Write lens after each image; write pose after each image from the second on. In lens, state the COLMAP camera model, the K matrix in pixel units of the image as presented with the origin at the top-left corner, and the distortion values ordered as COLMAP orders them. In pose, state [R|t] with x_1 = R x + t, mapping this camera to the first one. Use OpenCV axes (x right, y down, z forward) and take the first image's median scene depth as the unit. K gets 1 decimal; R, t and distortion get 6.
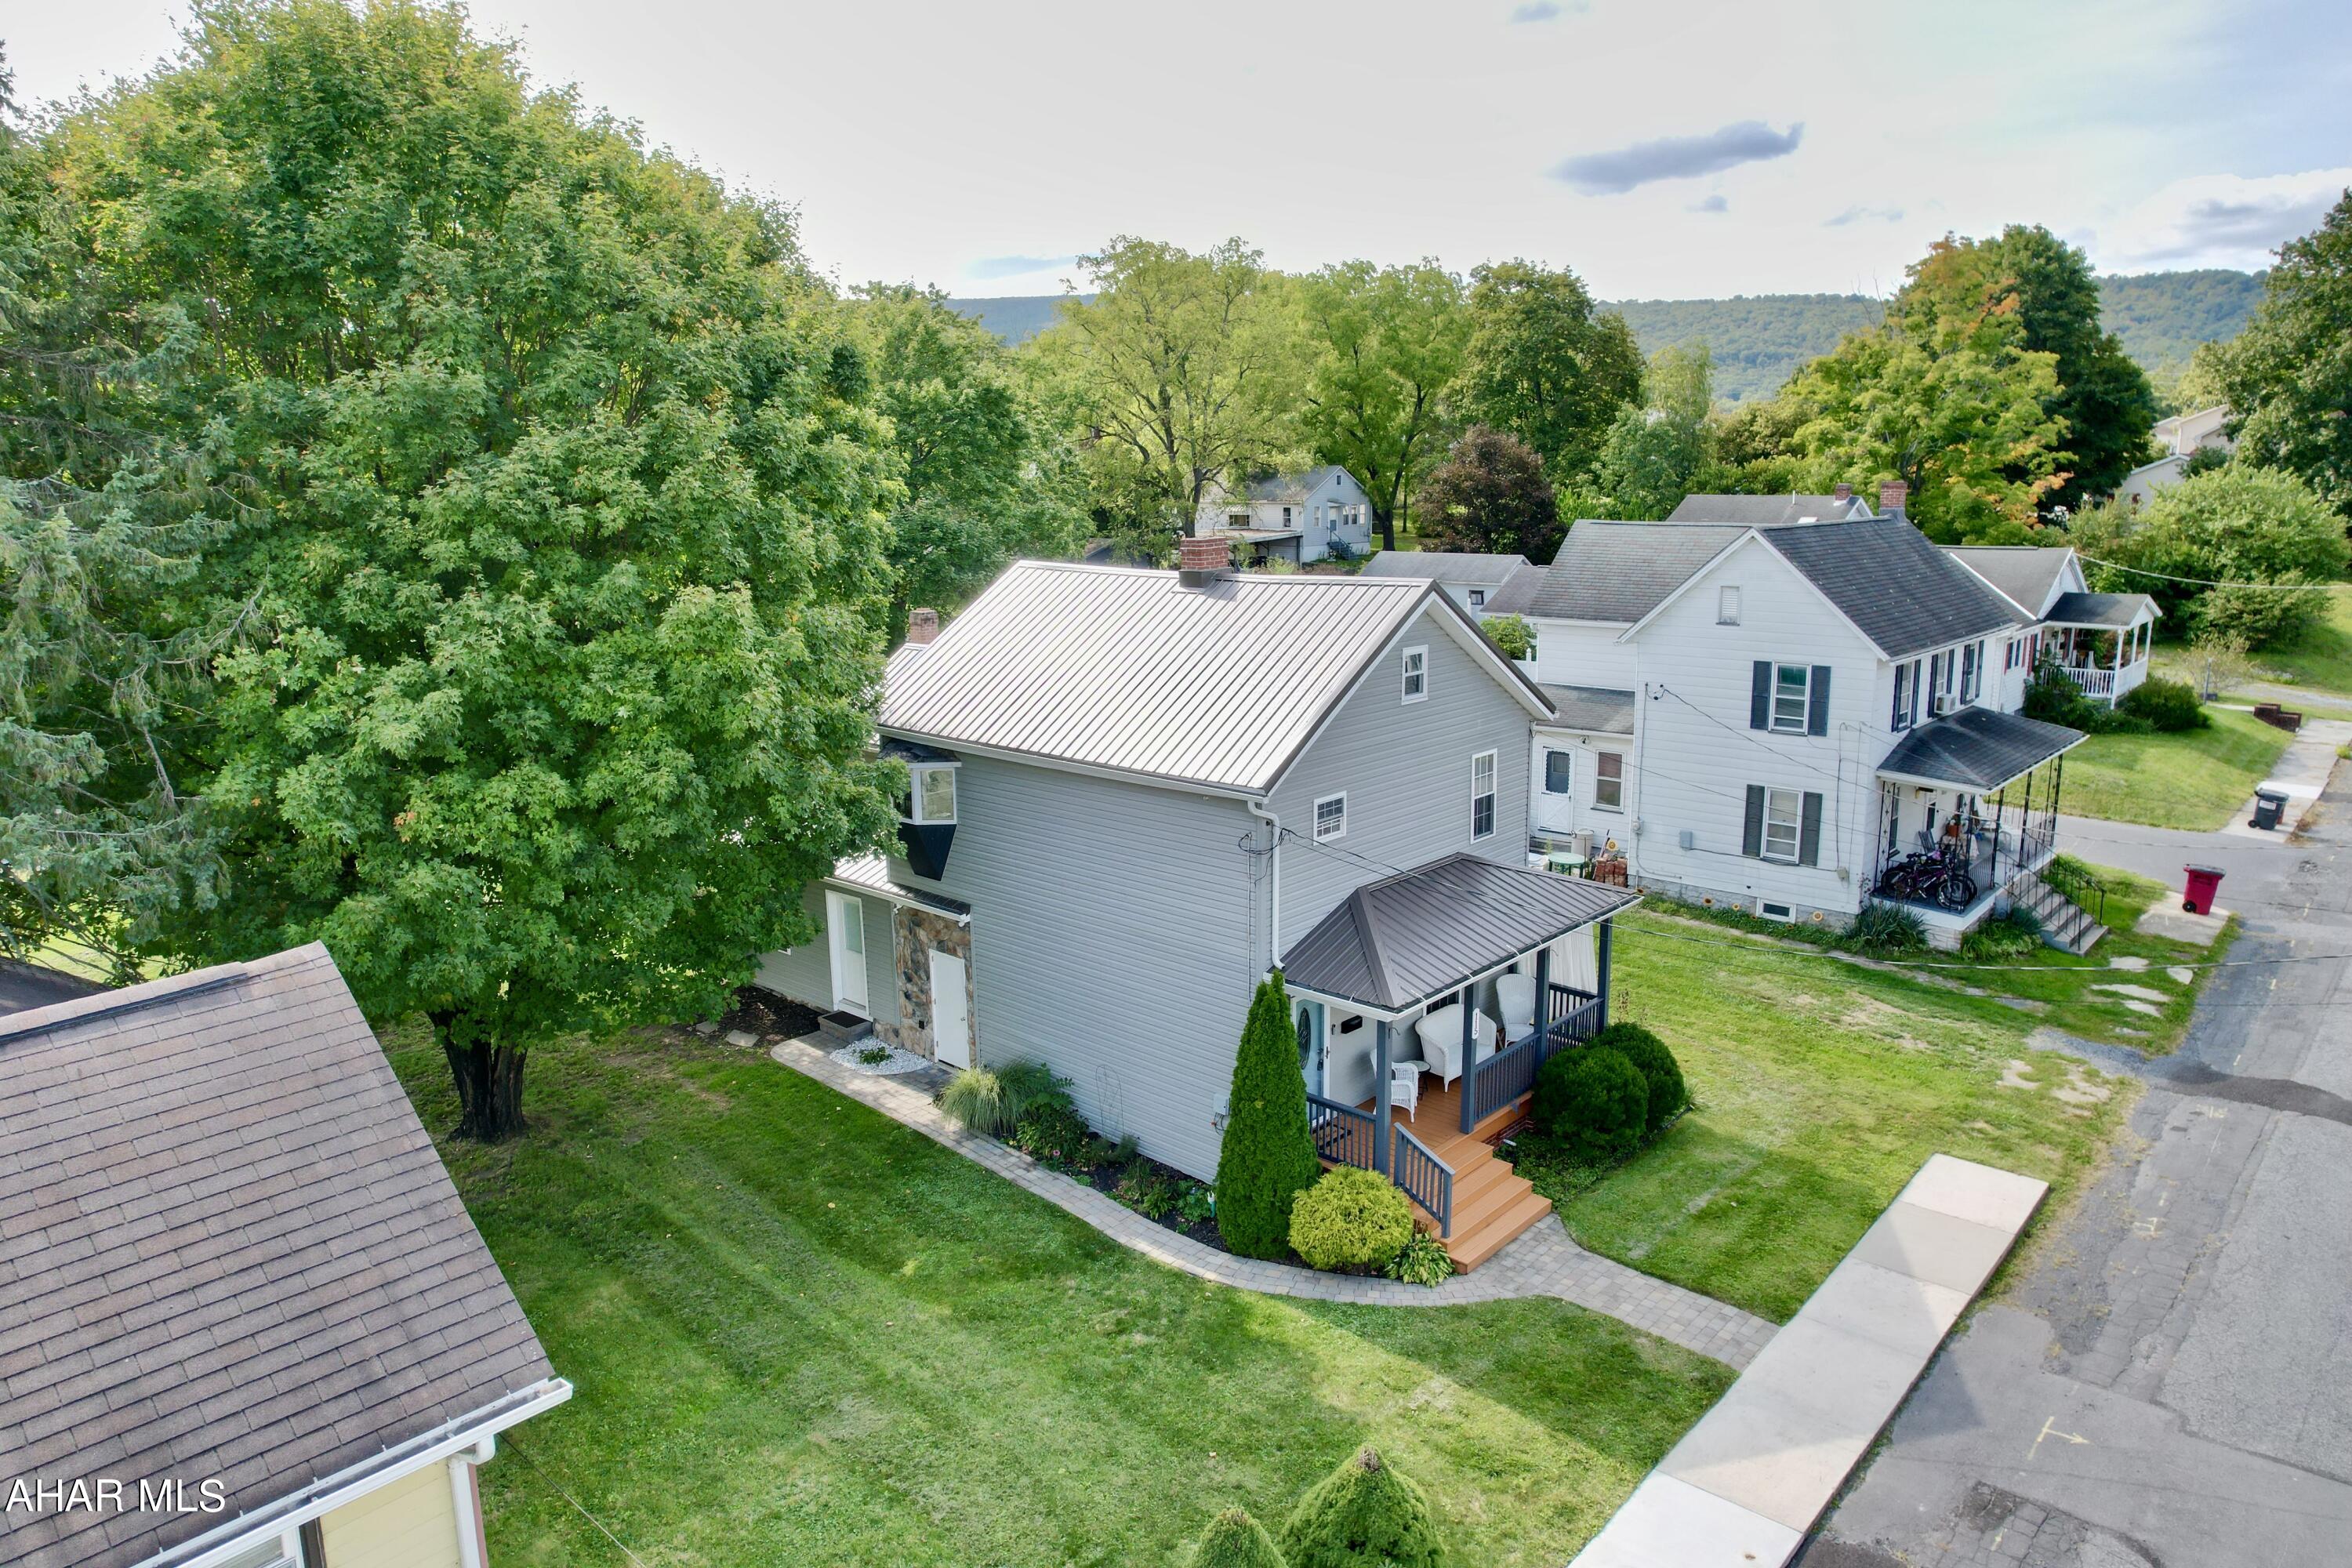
lens RADIAL K [[1499.5, 0, 1184.4], [0, 1499.5, 795.8], [0, 0, 1]] dist [-0.062852, 0.044019]
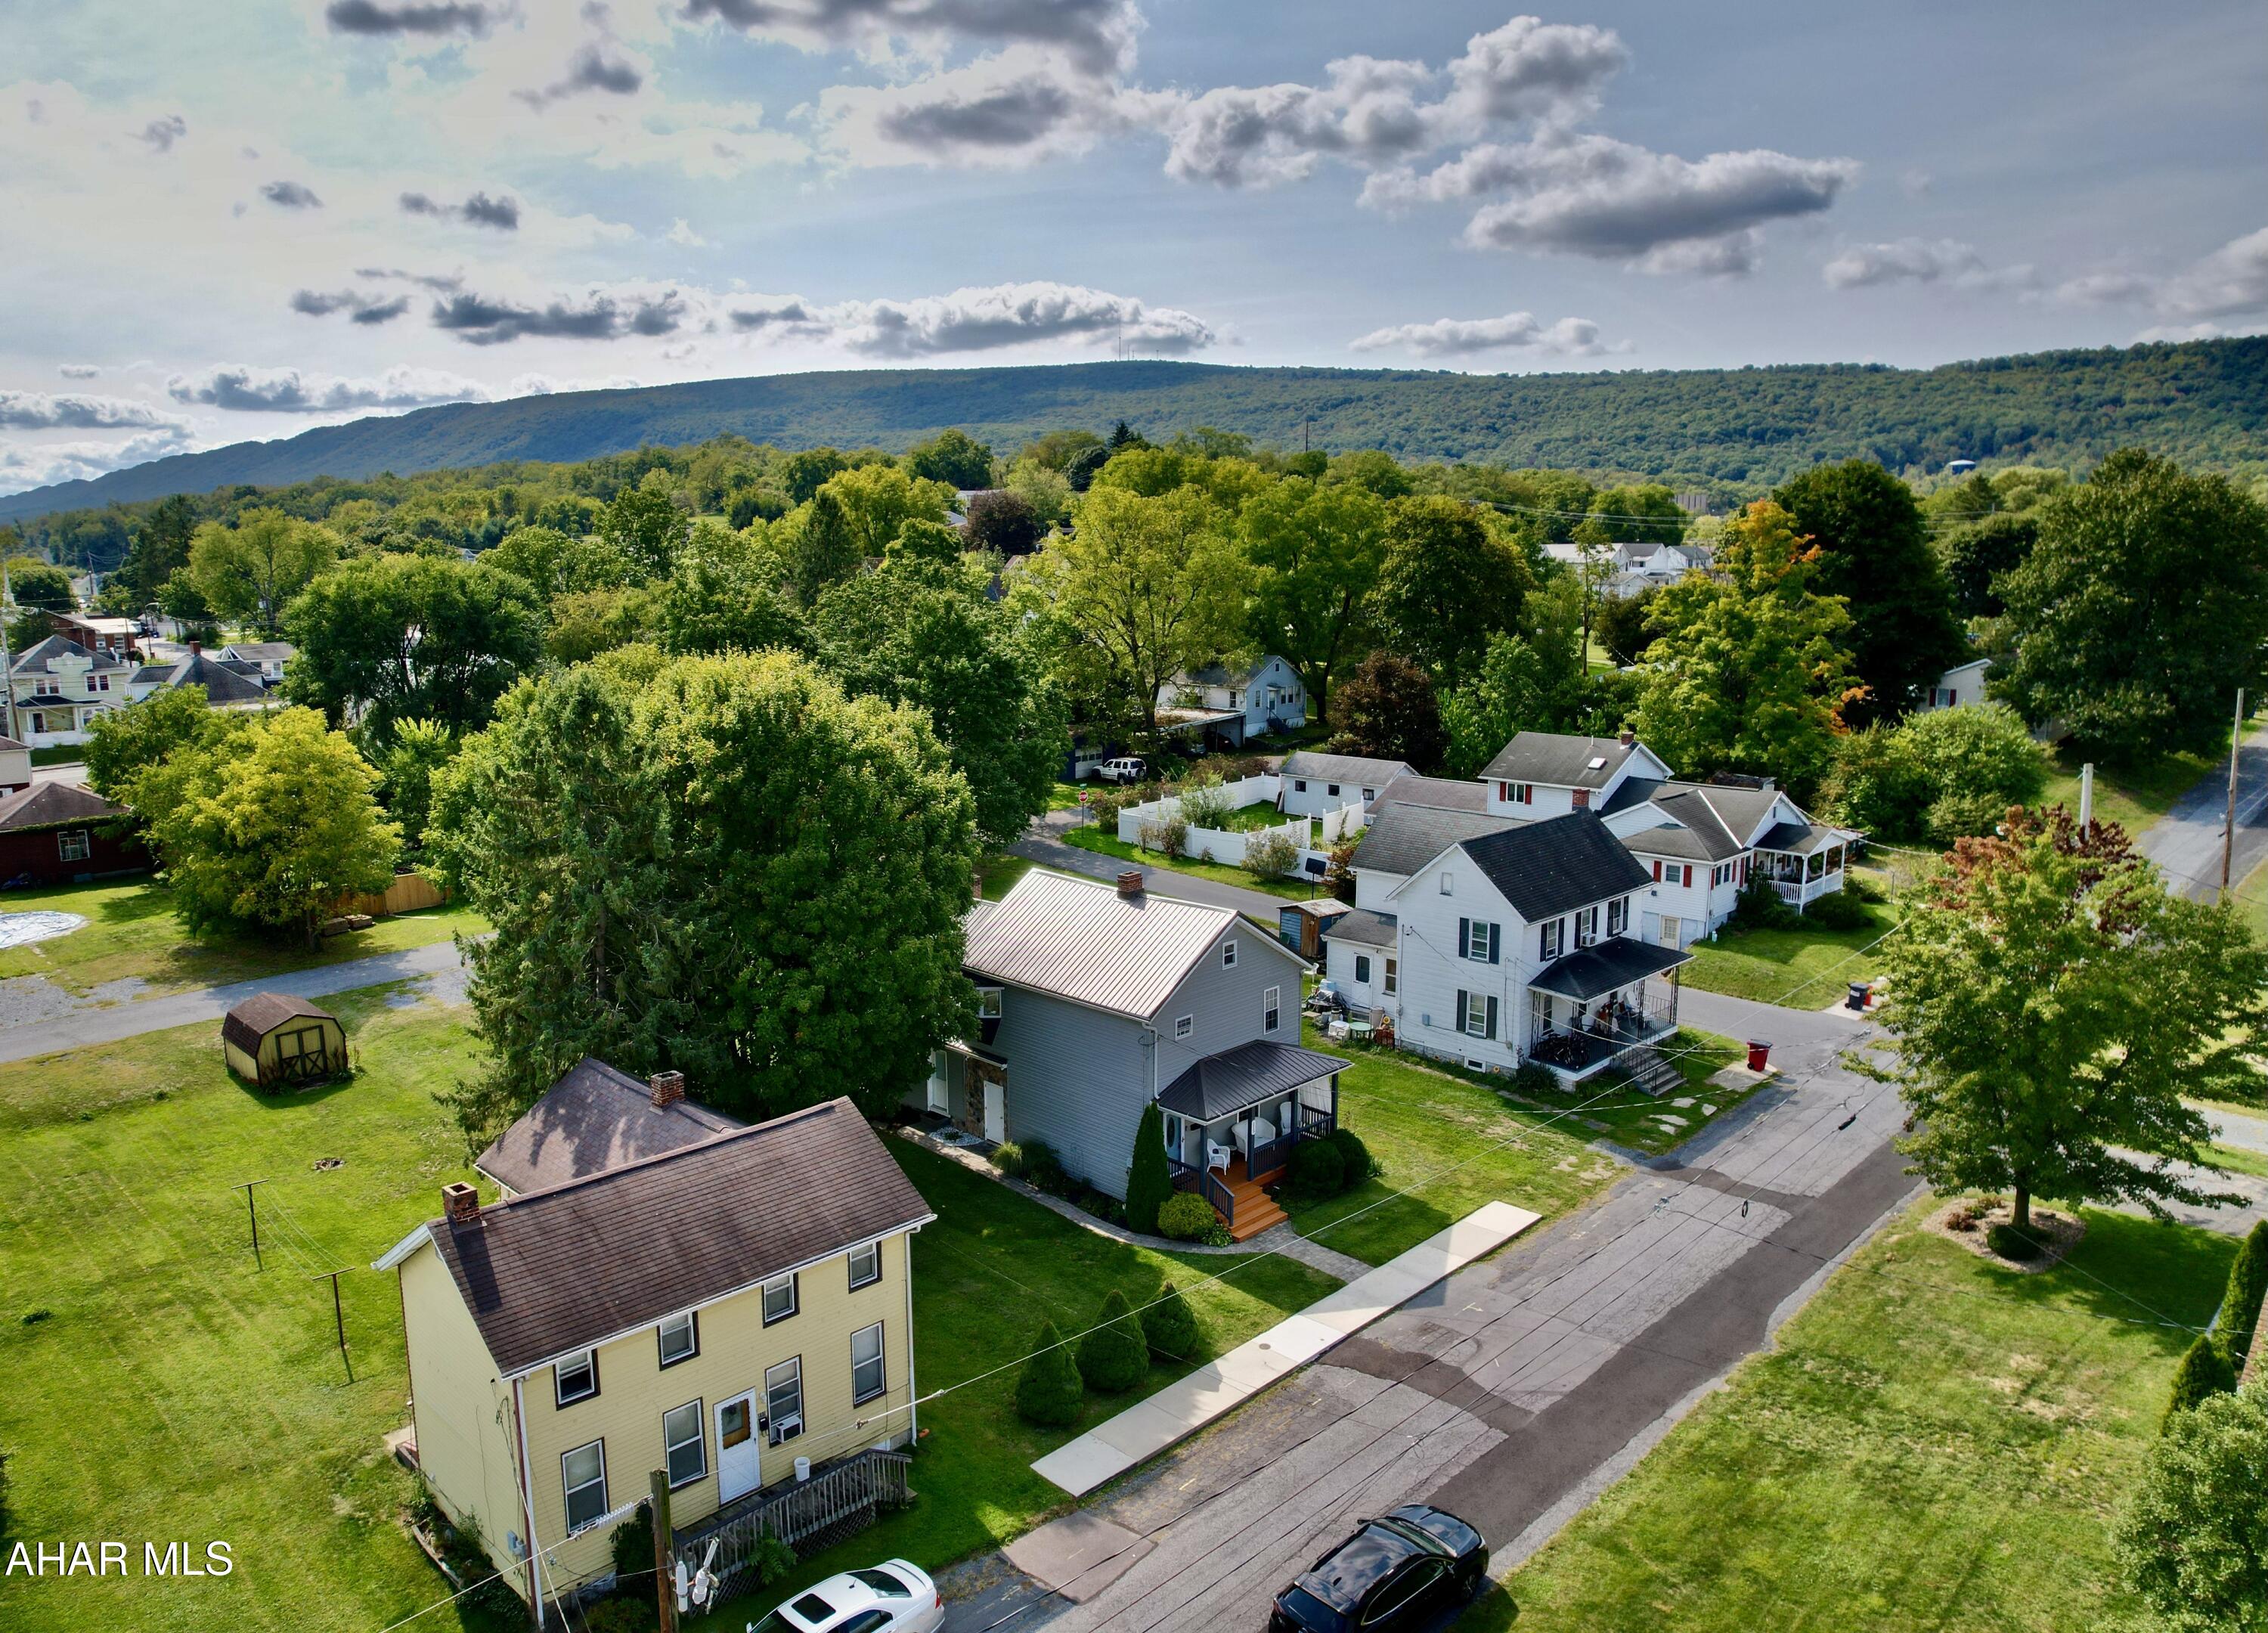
lens RADIAL K [[1575.5, 0, 1063.4], [0, 1575.5, 811.9], [0, 0, 1]] dist [-0.044898, 0.002090]
pose [[0.997904, 0.014879, -0.062980, 0.054849], [-0.017435, 0.999039, -0.040220, -0.169721], [0.062321, 0.041234, 0.997204, -1.067464]]
